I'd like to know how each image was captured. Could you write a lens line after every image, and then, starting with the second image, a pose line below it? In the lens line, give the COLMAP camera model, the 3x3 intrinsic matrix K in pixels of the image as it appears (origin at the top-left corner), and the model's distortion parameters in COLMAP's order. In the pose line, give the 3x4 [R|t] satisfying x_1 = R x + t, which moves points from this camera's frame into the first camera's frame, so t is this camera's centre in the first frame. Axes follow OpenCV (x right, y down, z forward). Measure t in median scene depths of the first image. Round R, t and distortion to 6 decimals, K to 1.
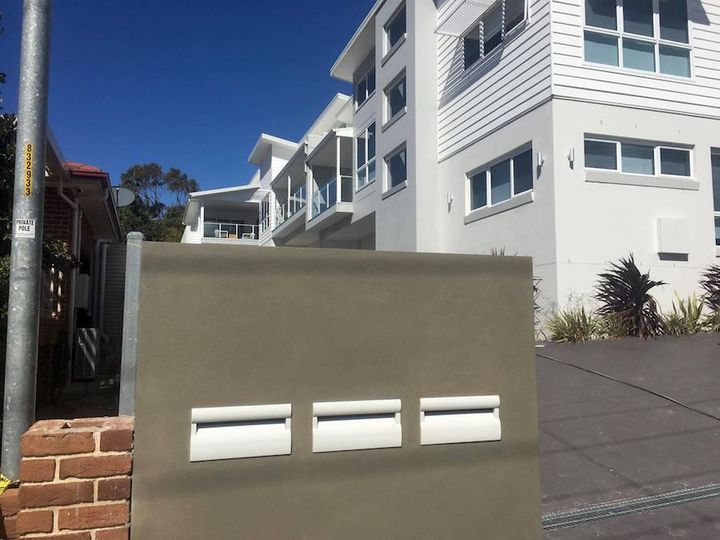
lens RADIAL K [[626.7, 0, 360.0], [0, 626.7, 270.0], [0, 0, 1]] dist [0.005946, 0.178976]
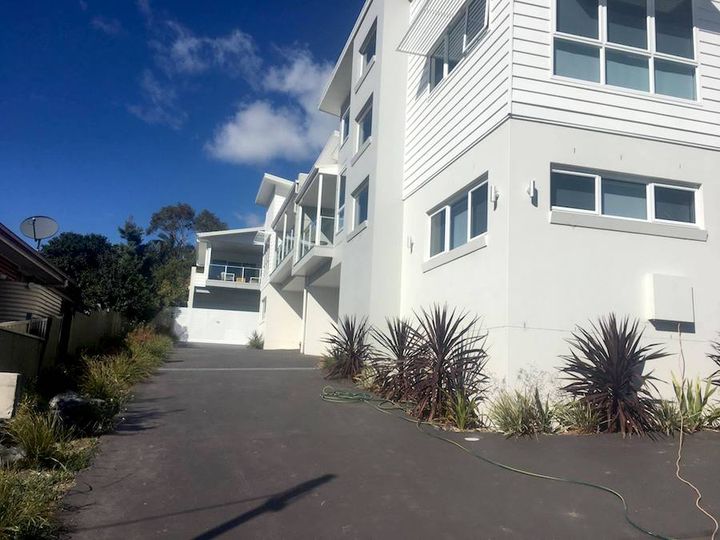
lens RADIAL K [[626.7, 0, 360.0], [0, 626.7, 270.0], [0, 0, 1]] dist [0.005946, 0.178976]
pose [[0.996569, 0.035982, -0.074530, 0.170084], [-0.041546, 0.996355, -0.074504, -0.015271], [0.071578, 0.077345, 0.994432, 0.202203]]
